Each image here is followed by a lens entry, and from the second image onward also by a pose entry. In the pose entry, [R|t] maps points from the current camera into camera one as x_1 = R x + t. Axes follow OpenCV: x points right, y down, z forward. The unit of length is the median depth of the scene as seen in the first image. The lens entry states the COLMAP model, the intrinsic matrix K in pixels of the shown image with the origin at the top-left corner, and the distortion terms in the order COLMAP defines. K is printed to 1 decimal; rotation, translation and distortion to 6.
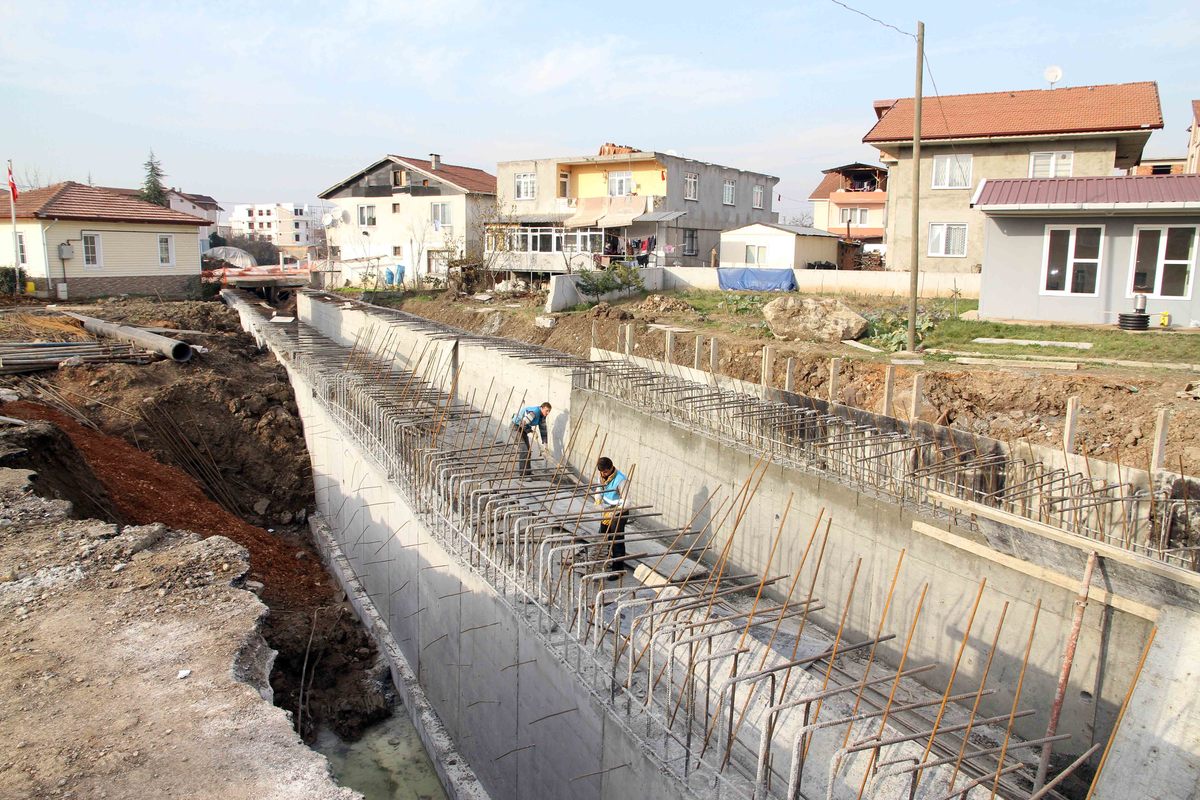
lens RADIAL K [[833.4, 0, 597.4], [0, 833.4, 399.2], [0, 0, 1]] dist [-0.098746, 0.081094]
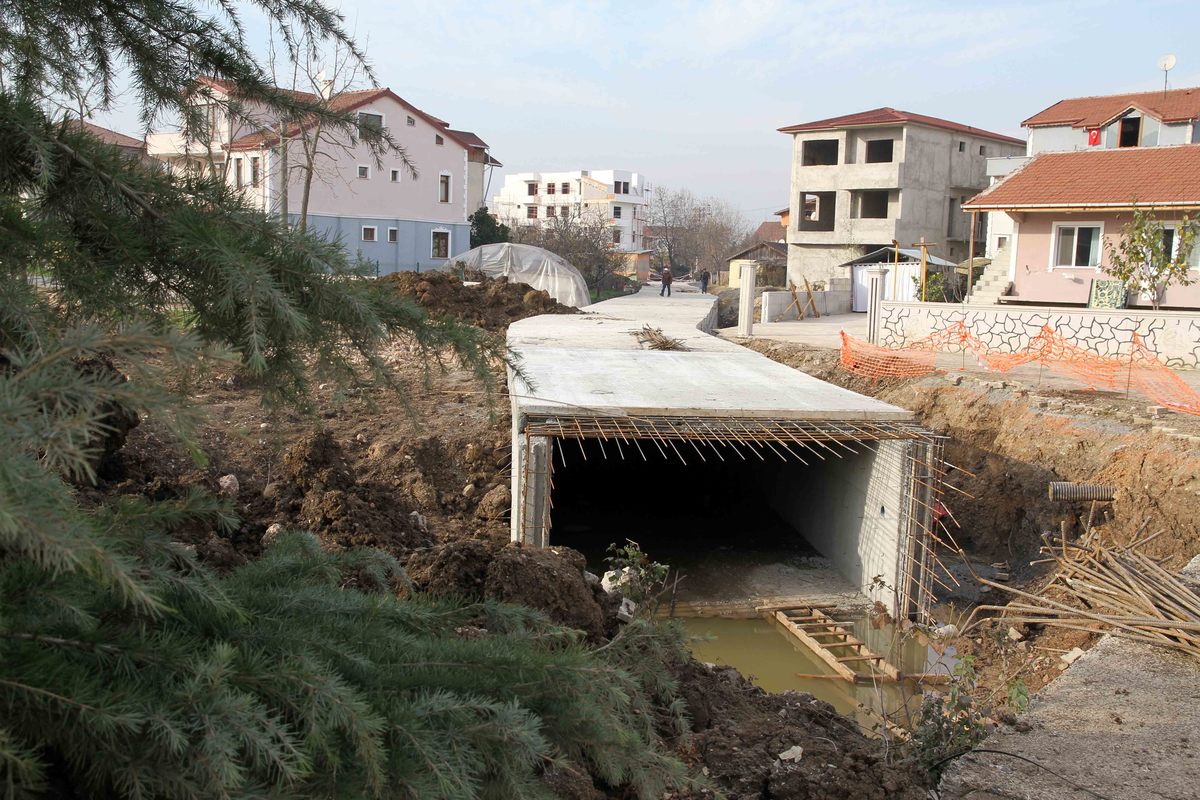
lens RADIAL K [[1180.4, 0, 600.0], [0, 1180.4, 400.0], [0, 0, 1]] dist [0.007225, -0.001482]
pose [[0.951864, 0.053520, -0.301812, -0.141992], [-0.072998, 0.995889, -0.053624, -0.050977], [0.297701, 0.073074, 0.951858, 0.286597]]
